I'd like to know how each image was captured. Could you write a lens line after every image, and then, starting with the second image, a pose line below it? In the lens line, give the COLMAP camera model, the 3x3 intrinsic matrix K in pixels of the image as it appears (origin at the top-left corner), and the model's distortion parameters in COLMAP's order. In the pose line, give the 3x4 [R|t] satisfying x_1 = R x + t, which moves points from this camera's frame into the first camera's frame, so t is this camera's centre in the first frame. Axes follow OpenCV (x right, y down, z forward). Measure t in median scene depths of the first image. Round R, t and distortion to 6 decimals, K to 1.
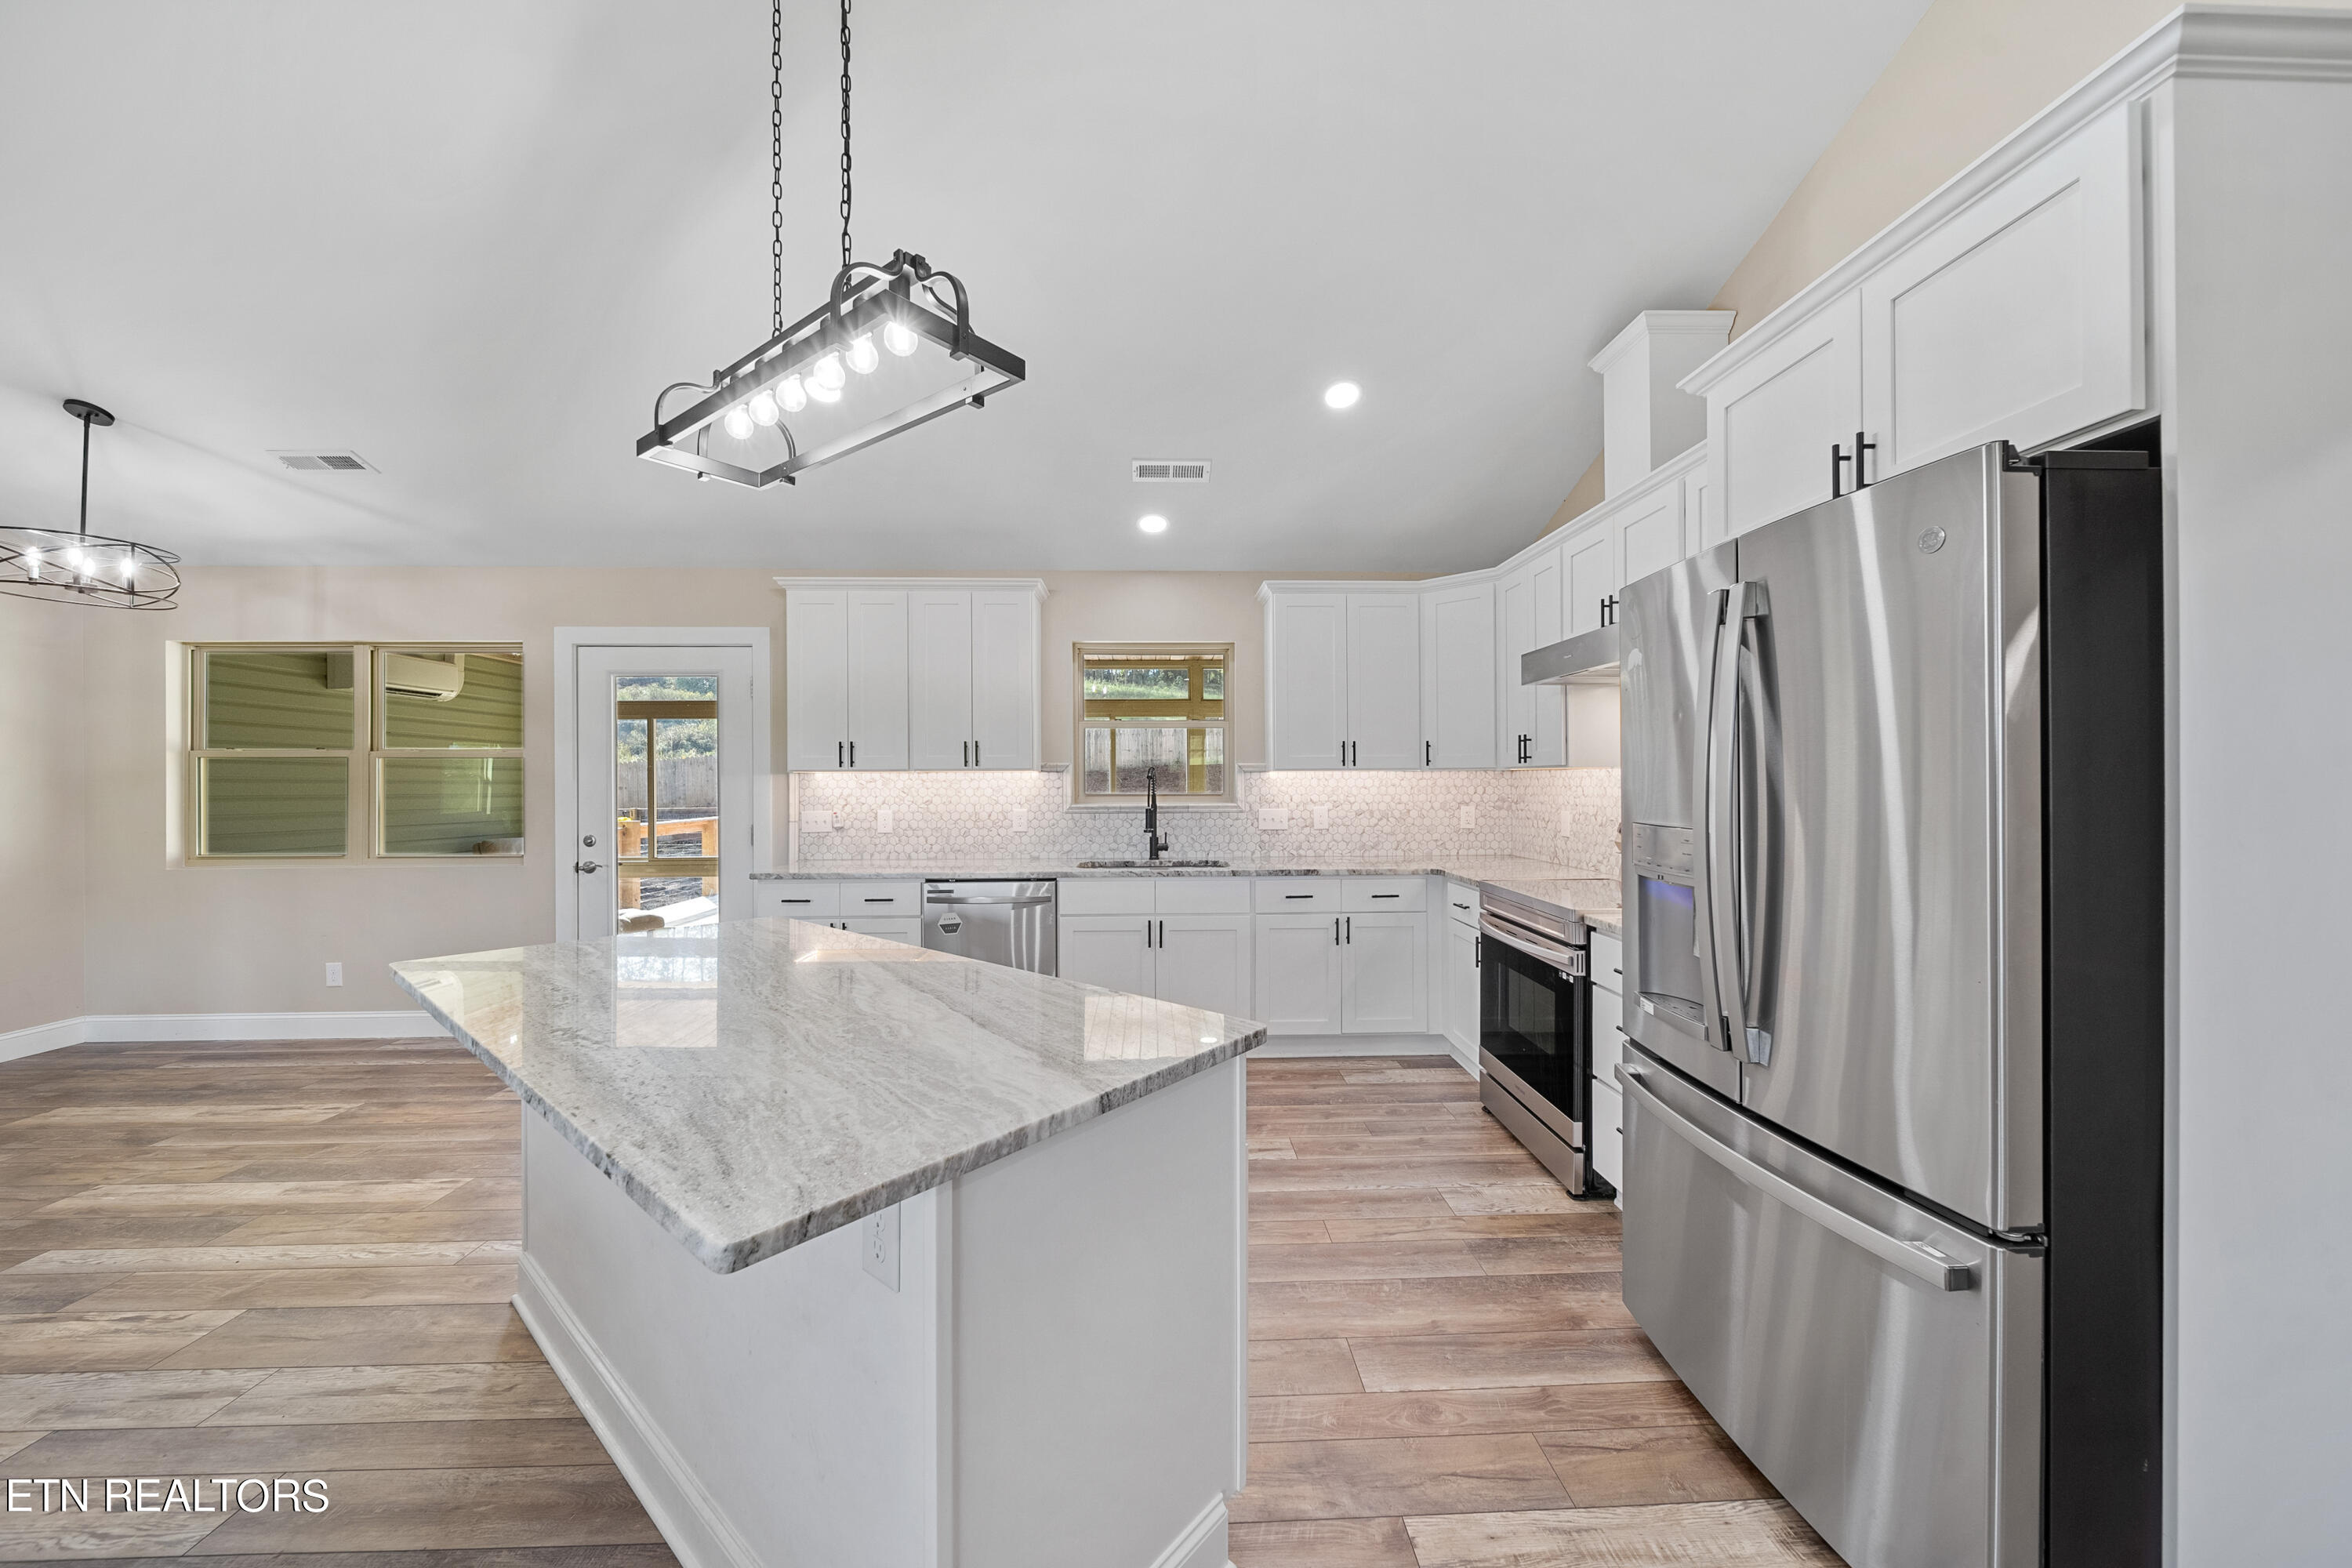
lens RADIAL K [[829.9, 0, 1189.5], [0, 829.9, 783.0], [0, 0, 1]] dist [-0.003282, -0.000617]
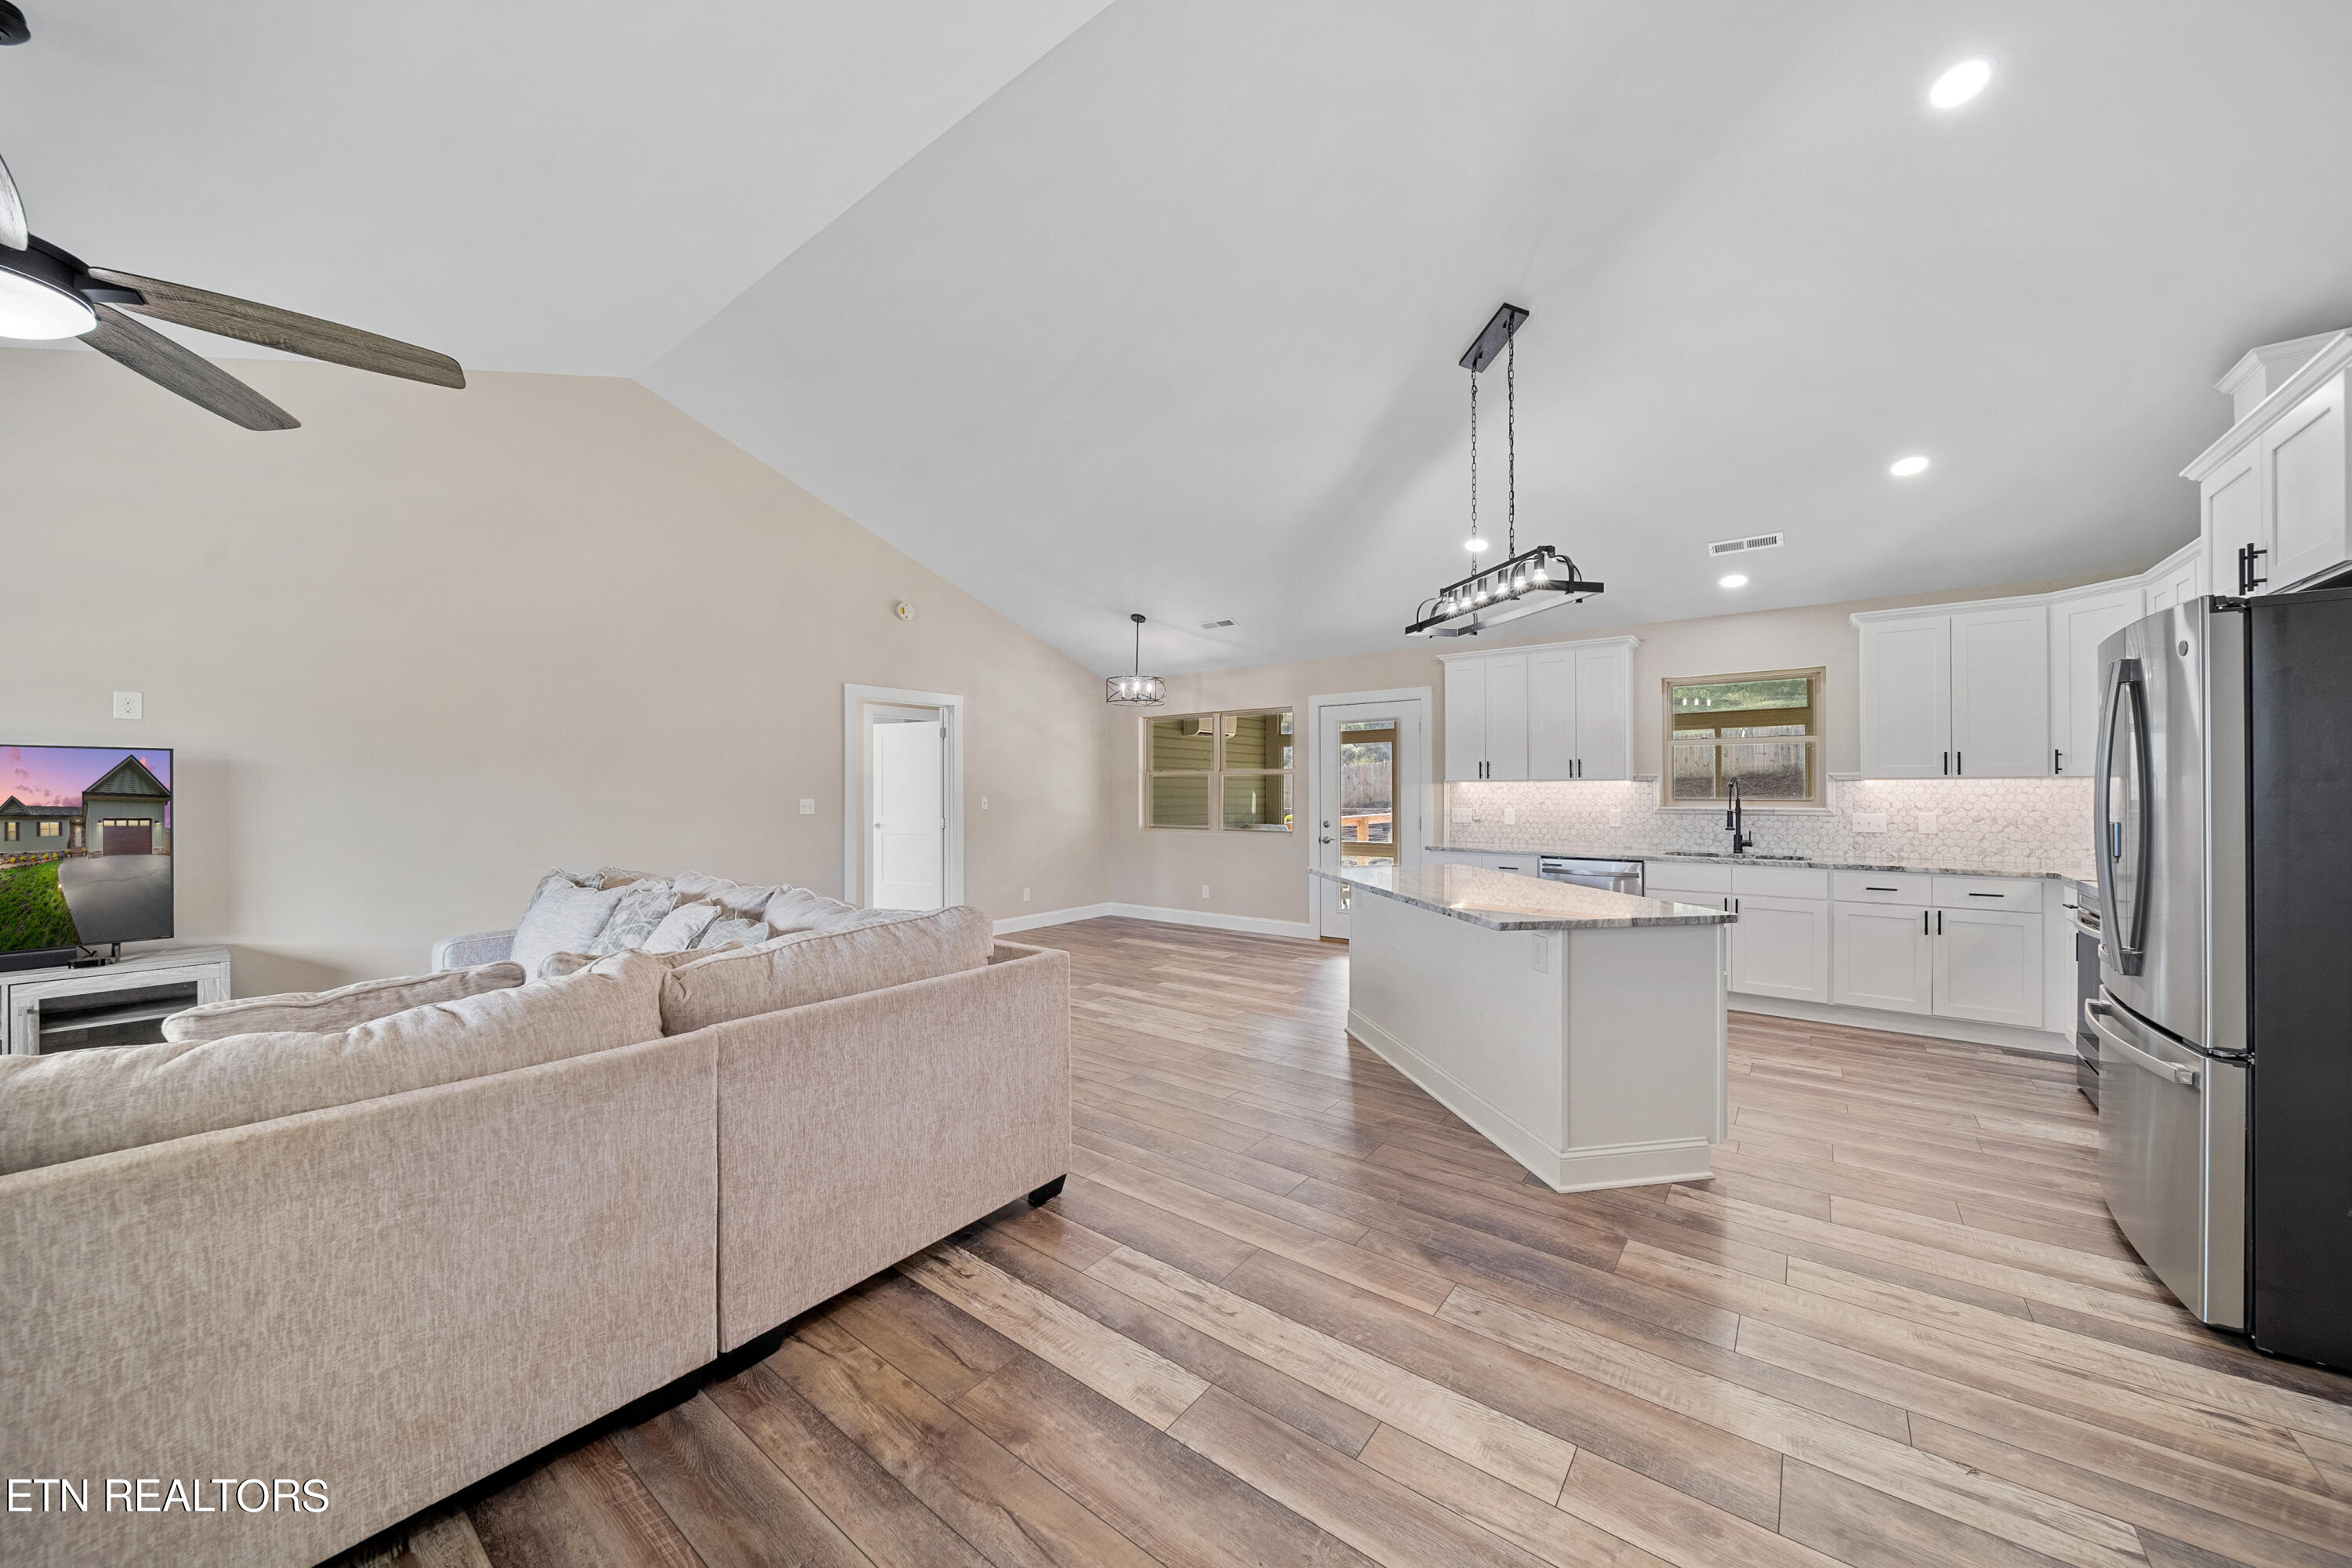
lens RADIAL K [[829.9, 0, 1169.0], [0, 829.9, 785.8], [0, 0, 1]] dist [-0.003282, -0.000617]
pose [[0.756127, -0.000720, -0.654424, 0.135512], [-0.001772, 0.999993, -0.003147, -0.000840], [0.654422, 0.003539, 0.756121, -0.514606]]
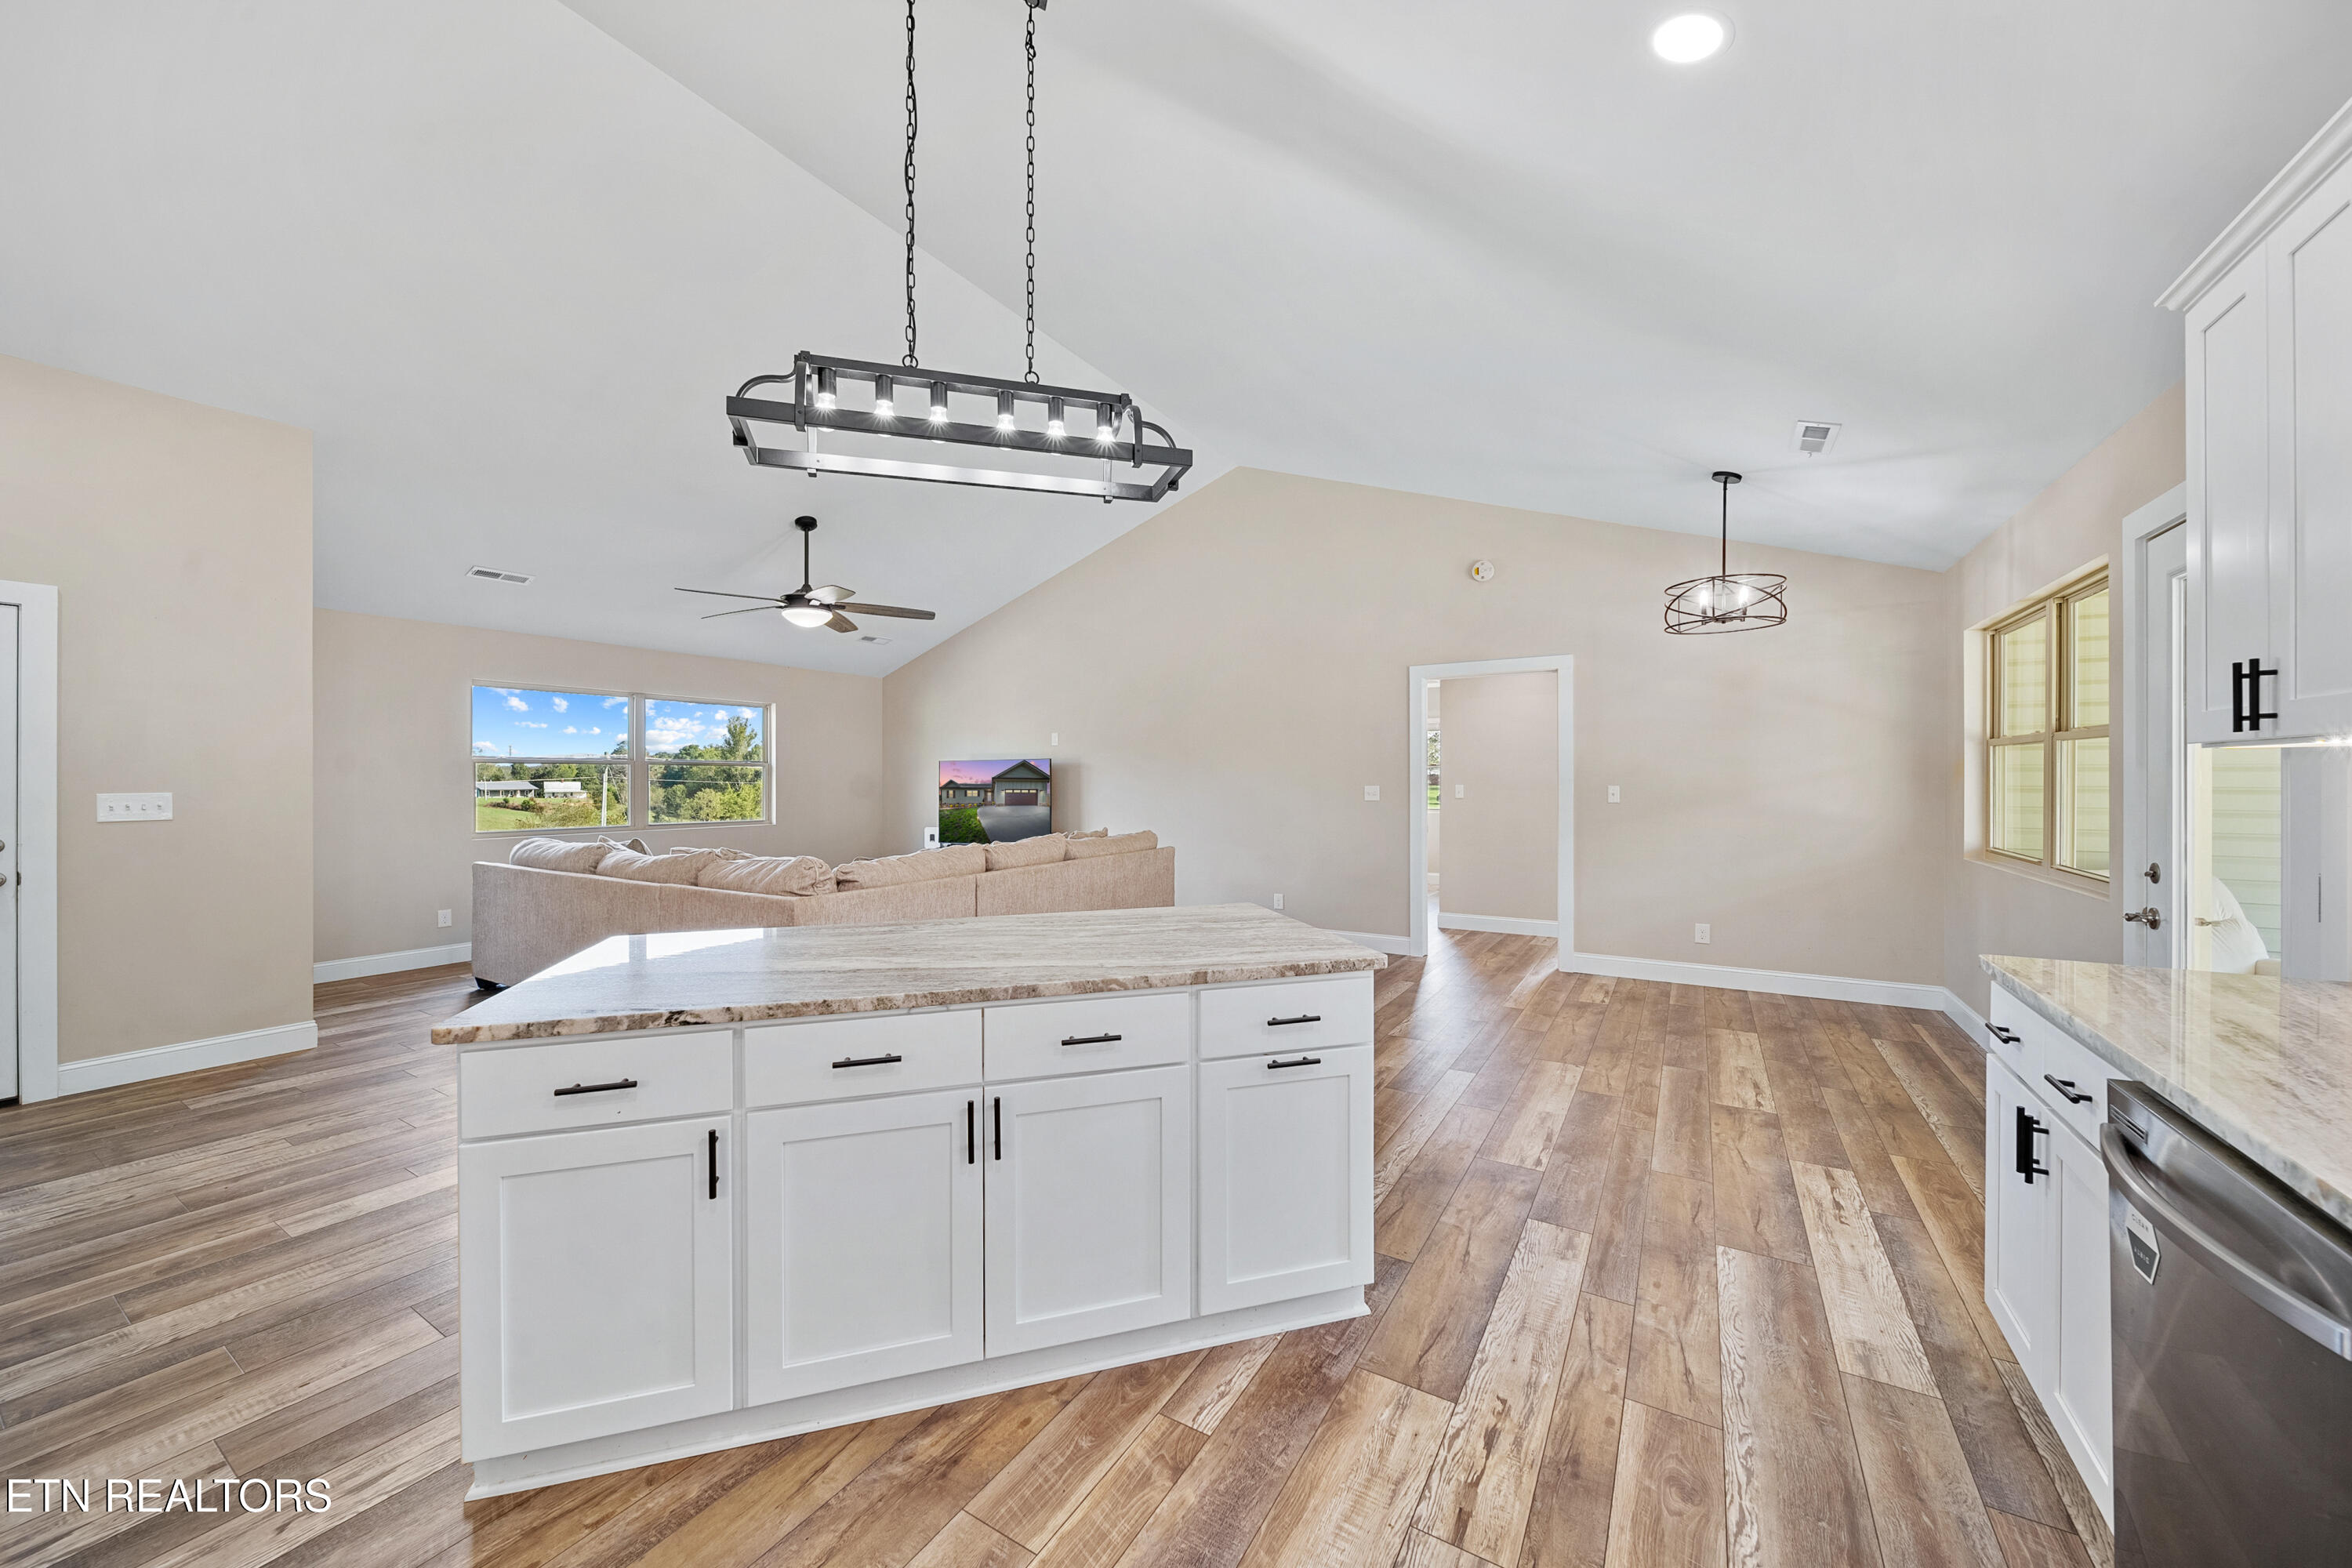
lens RADIAL K [[829.9, 0, 1189.0], [0, 829.9, 780.8], [0, 0, 1]] dist [-0.003282, -0.000617]
pose [[-0.554713, 0.010350, -0.831978, 0.144090], [0.005509, 0.999946, 0.008766, -0.004176], [0.832024, 0.000279, -0.554740, 0.869048]]
